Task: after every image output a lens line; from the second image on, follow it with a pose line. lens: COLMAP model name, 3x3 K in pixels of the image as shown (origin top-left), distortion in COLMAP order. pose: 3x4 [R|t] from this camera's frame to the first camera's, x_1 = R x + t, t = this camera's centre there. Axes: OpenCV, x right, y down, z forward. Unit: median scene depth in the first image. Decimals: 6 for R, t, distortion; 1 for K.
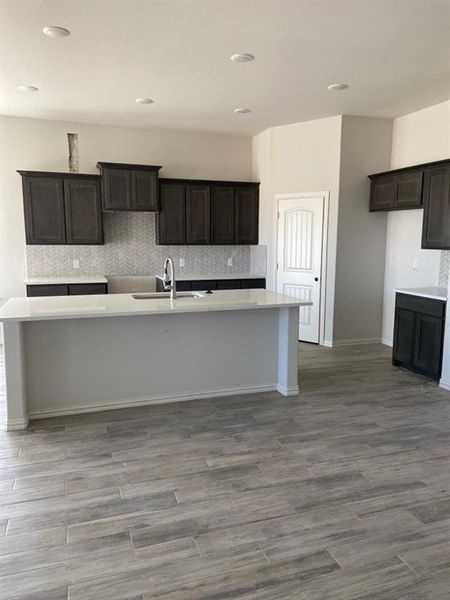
lens RADIAL K [[451.0, 0, 225.3], [0, 451.0, 295.6], [0, 0, 1]] dist [0.127449, -0.158536]
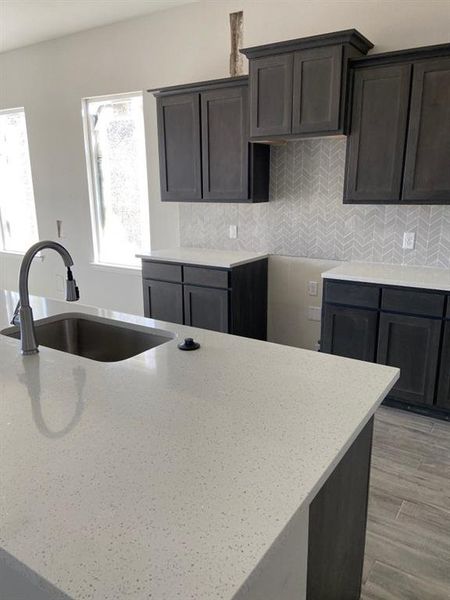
lens RADIAL K [[451.0, 0, 225.3], [0, 451.0, 295.6], [0, 0, 1]] dist [0.127449, -0.158536]
pose [[0.613858, 0.175684, -0.769619, 0.200100], [-0.095731, 0.984293, 0.148332, -0.083063], [0.783590, -0.017379, 0.621035, 0.655844]]
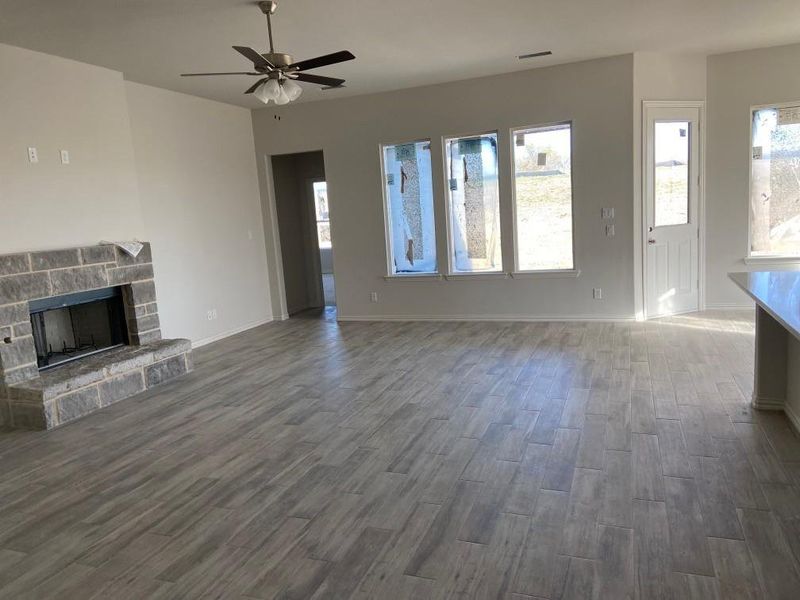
lens RADIAL K [[601.3, 0, 397.4], [0, 601.3, 297.7], [0, 0, 1]] dist [0.127449, -0.158536]
pose [[-0.636765, 0.149232, -0.756479, 0.516105], [-0.034686, 0.974555, 0.221449, -0.090908], [0.770277, 0.167250, -0.615386, 0.715319]]
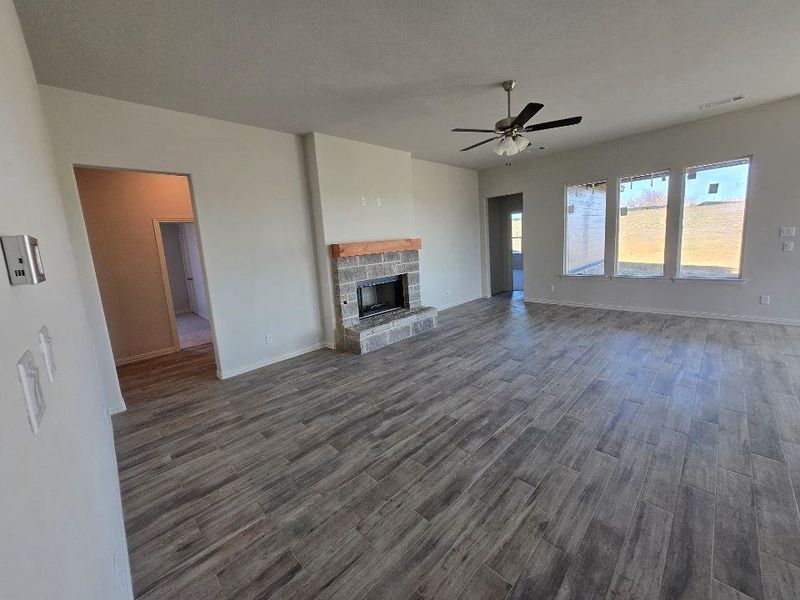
lens RADIAL K [[315.7, 0, 398.1], [0, 315.7, 288.2], [0, 0, 1]] dist [0.000305, 0.000007]
pose [[-0.902589, 0.116134, -0.414544, 0.433885], [0.005839, 0.966141, 0.257949, -0.068719], [0.430464, 0.230402, -0.872706, 0.542819]]
